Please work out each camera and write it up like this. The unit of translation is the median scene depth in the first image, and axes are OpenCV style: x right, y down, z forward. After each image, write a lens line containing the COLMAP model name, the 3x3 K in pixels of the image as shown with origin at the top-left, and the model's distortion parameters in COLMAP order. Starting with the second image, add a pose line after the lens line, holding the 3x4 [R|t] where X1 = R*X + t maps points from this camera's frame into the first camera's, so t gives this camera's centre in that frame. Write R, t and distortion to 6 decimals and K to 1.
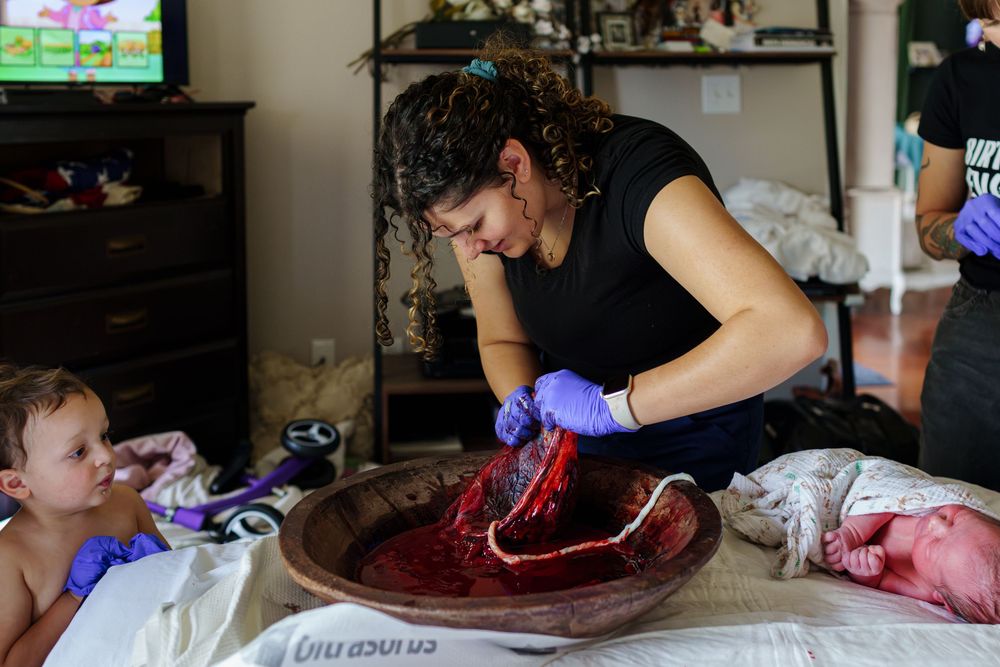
lens RADIAL K [[1042.5, 0, 502.7], [0, 1042.5, 206.7], [0, 0, 1]] dist [0.017172, 0.032602]
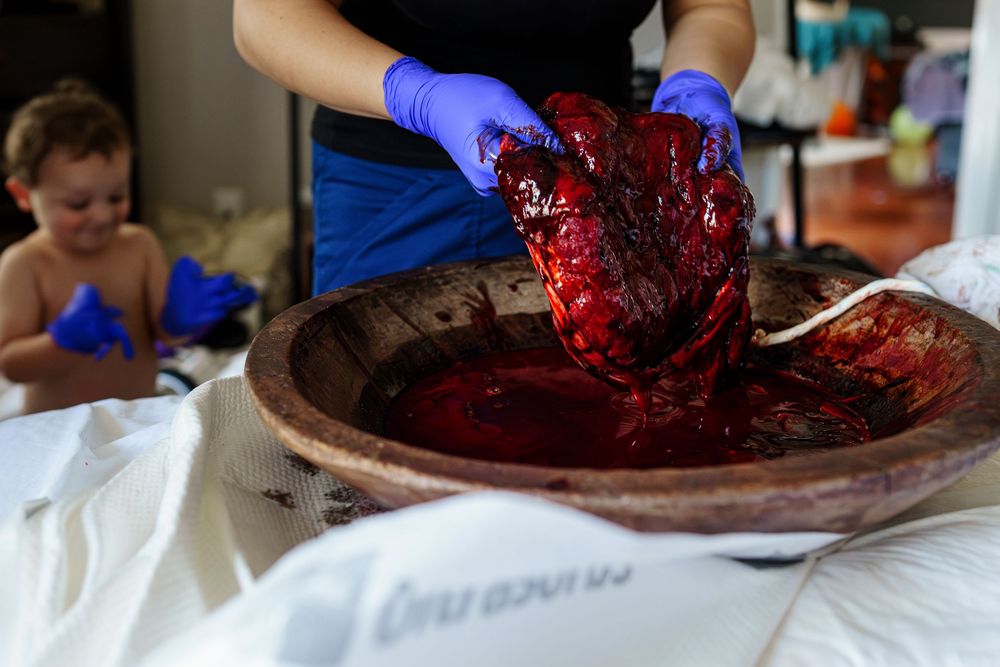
lens RADIAL K [[1018.2, 0, 569.6], [0, 1018.2, 166.0], [0, 0, 1]] dist [0.023989, -0.012192]
pose [[0.986572, 0.004332, 0.163271, -0.150614], [-0.017845, 0.996523, 0.081388, 0.175710], [-0.162351, -0.083209, 0.983218, 0.497652]]
